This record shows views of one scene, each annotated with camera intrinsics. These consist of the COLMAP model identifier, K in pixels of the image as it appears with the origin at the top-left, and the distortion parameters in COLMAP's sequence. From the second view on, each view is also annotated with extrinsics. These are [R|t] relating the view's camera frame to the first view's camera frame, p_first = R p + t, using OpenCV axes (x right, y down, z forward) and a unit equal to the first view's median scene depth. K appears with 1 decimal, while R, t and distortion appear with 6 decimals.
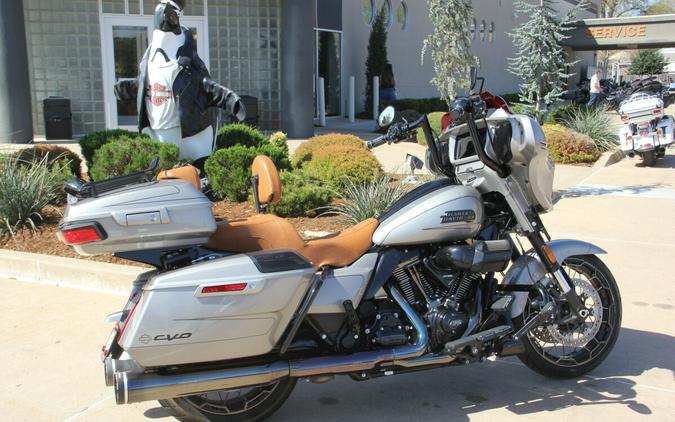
lens RADIAL K [[777.1, 0, 339.3], [0, 777.1, 205.2], [0, 0, 1]] dist [0.046565, 0.000000]
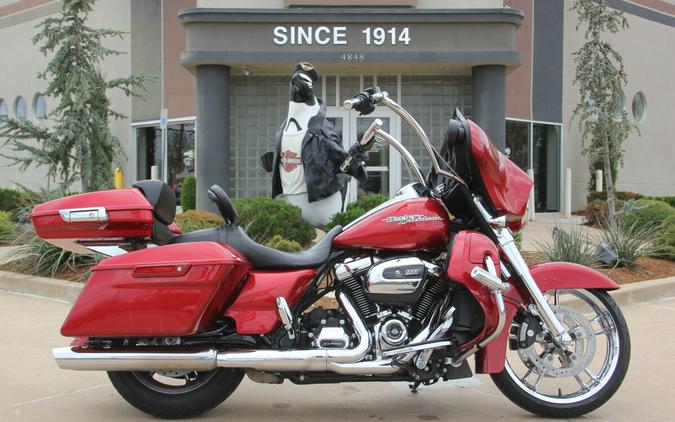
lens RADIAL K [[818.9, 0, 350.8], [0, 818.9, 195.8], [0, 0, 1]] dist [0.071904, 0.000000]
pose [[0.951652, 0.000928, -0.307178, 0.185050], [-0.048289, 0.988014, -0.146619, 0.061393], [0.303360, 0.154364, 0.940289, -0.002976]]
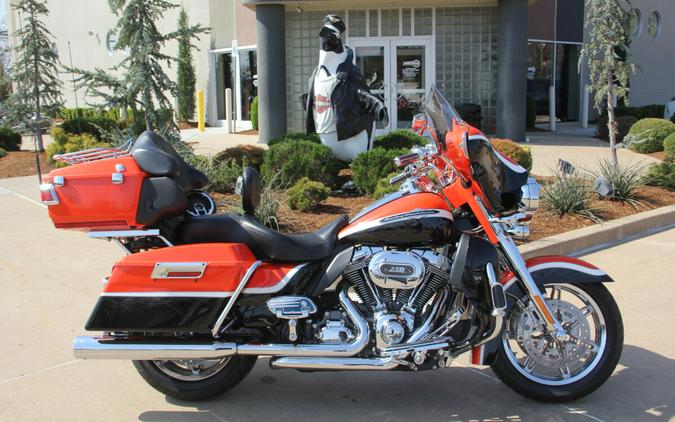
lens RADIAL K [[679.3, 0, 346.9], [0, 679.3, 185.0], [0, 0, 1]] dist [-0.022335, 0.000000]
pose [[0.920001, 0.040806, -0.389787, 0.212283], [-0.048408, 0.998781, -0.009696, -0.010866], [0.388916, 0.027789, 0.920854, 0.068197]]
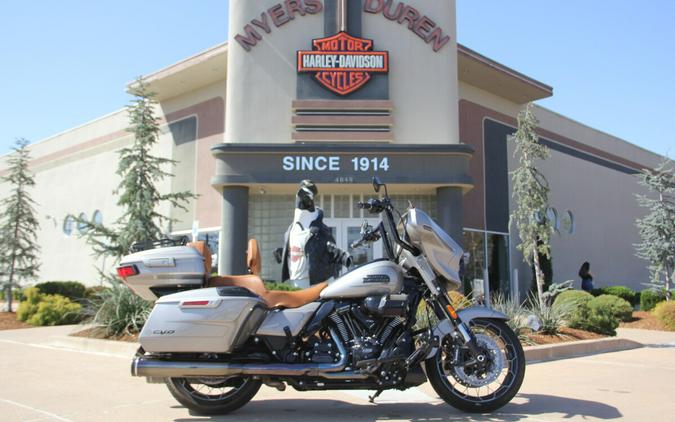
lens RADIAL K [[679.3, 0, 348.5], [0, 679.3, 189.9], [0, 0, 1]] dist [-0.022335, 0.000000]
pose [[0.954024, -0.045488, -0.296257, 0.220422], [-0.048582, 0.951879, -0.302600, 0.110175], [0.295766, 0.303080, 0.905906, -0.098176]]
